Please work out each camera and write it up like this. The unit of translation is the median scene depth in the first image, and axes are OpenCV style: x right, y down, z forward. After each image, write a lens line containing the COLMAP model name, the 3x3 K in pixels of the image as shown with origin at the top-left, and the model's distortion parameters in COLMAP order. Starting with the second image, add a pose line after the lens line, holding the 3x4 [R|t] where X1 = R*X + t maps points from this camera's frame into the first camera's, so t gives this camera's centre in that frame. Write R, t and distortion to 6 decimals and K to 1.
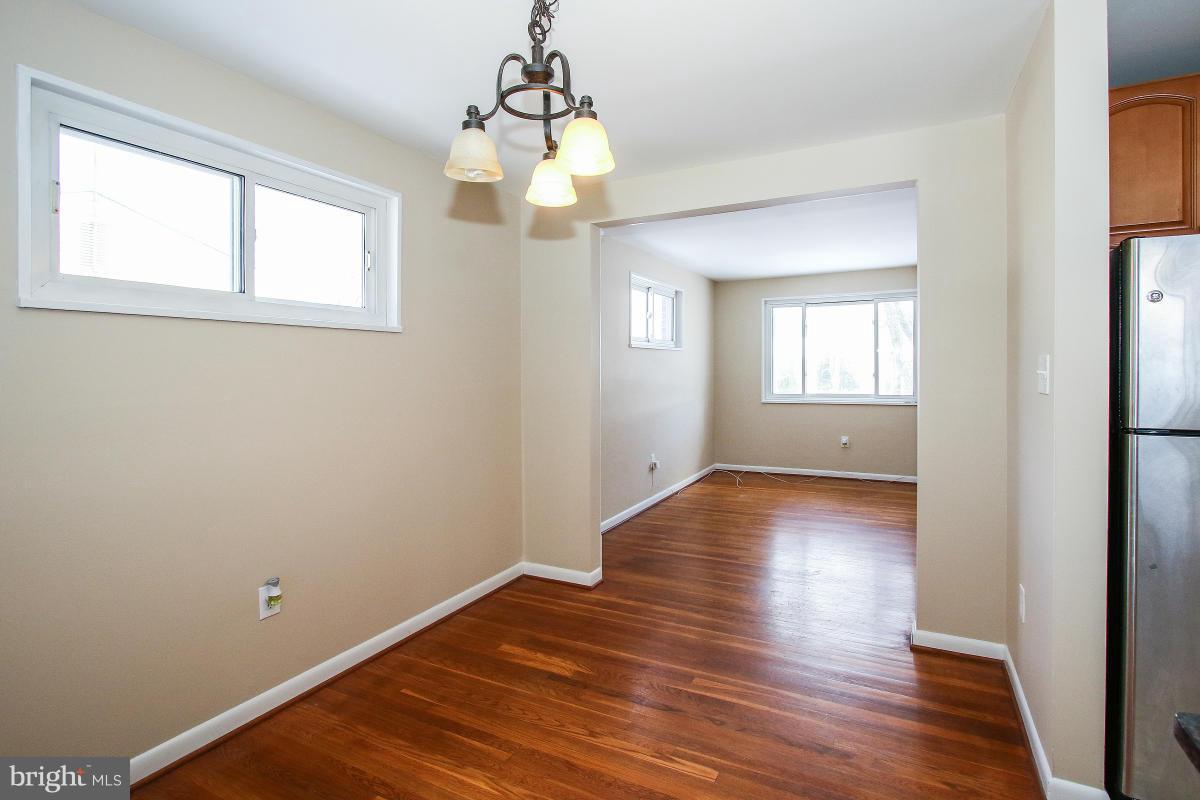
lens RADIAL K [[580.9, 0, 609.7], [0, 580.9, 367.6], [0, 0, 1]] dist [-0.017192, -0.000144]
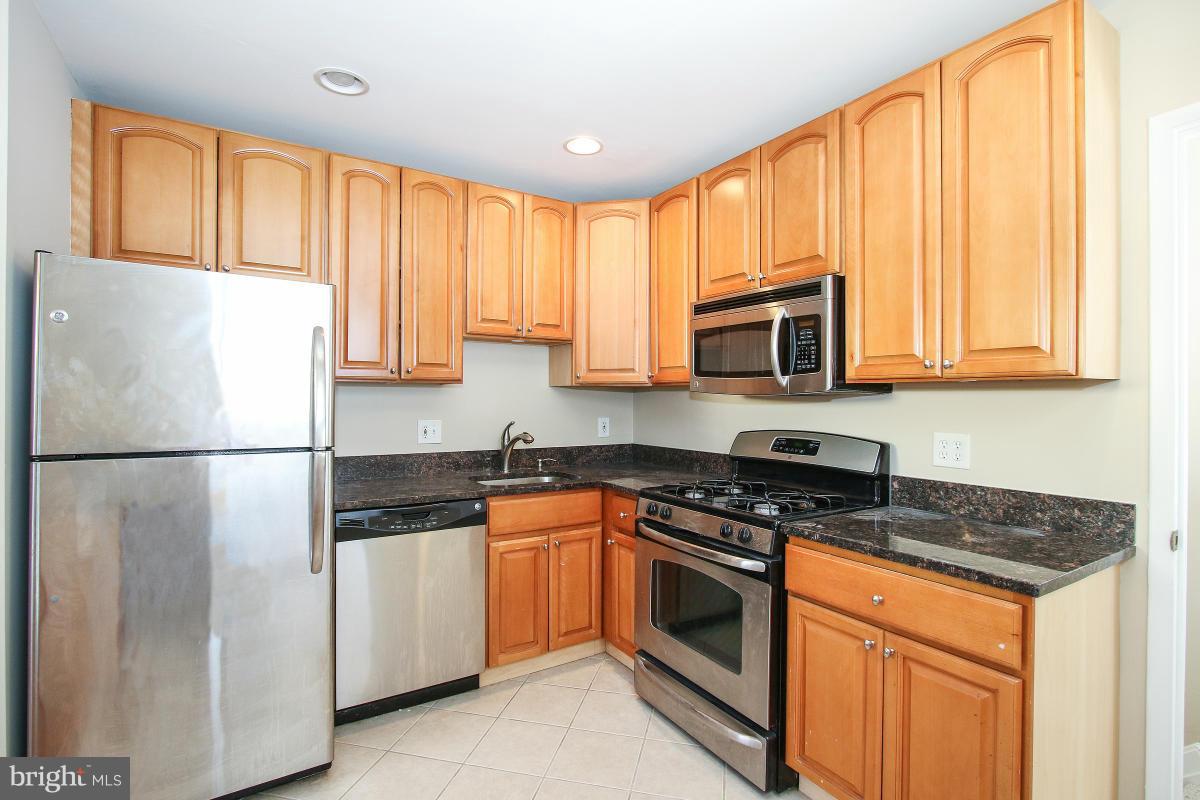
lens RADIAL K [[574.7, 0, 597.3], [0, 574.7, 397.8], [0, 0, 1]] dist [-0.016714, 0.000917]
pose [[0.508167, 0.009285, 0.861208, 0.353322], [-0.008993, 0.999945, -0.005474, 0.005402], [-0.861211, -0.004963, 0.508223, -0.150925]]
